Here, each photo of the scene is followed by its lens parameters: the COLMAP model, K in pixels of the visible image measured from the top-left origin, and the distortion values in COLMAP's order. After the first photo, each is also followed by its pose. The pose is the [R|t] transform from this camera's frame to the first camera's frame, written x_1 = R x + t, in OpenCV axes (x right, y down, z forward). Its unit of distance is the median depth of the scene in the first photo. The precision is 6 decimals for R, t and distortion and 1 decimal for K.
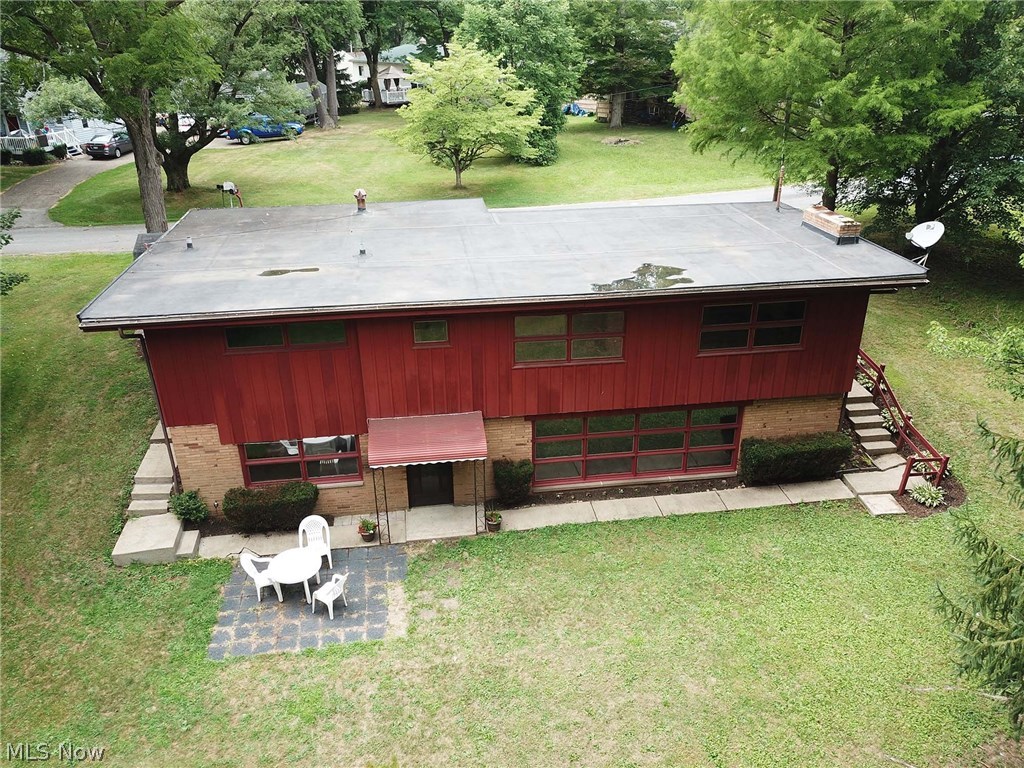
lens RADIAL K [[779.2, 0, 517.8], [0, 779.2, 393.3], [0, 0, 1]] dist [-0.050171, 0.045757]
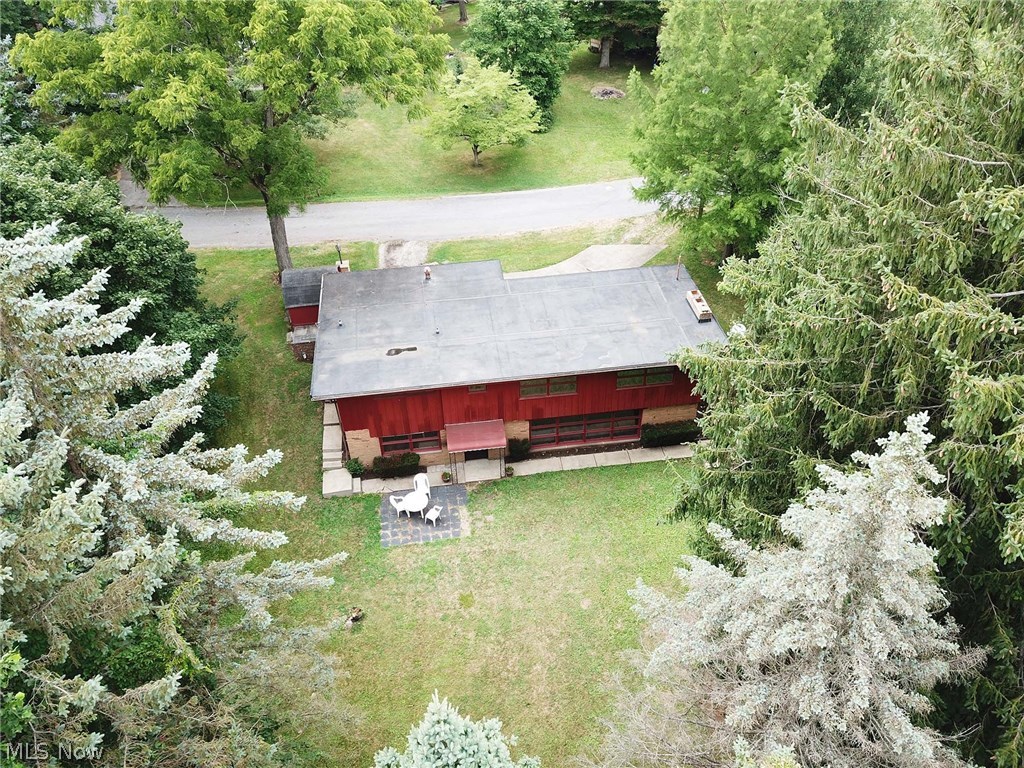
lens RADIAL K [[779.2, 0, 512.2], [0, 779.2, 377.8], [0, 0, 1]] dist [-0.050171, 0.045757]
pose [[0.999887, -0.002986, -0.014758, 0.005453], [0.006476, 0.970142, 0.242449, -0.562163], [0.013594, -0.242517, 0.970052, -0.879152]]
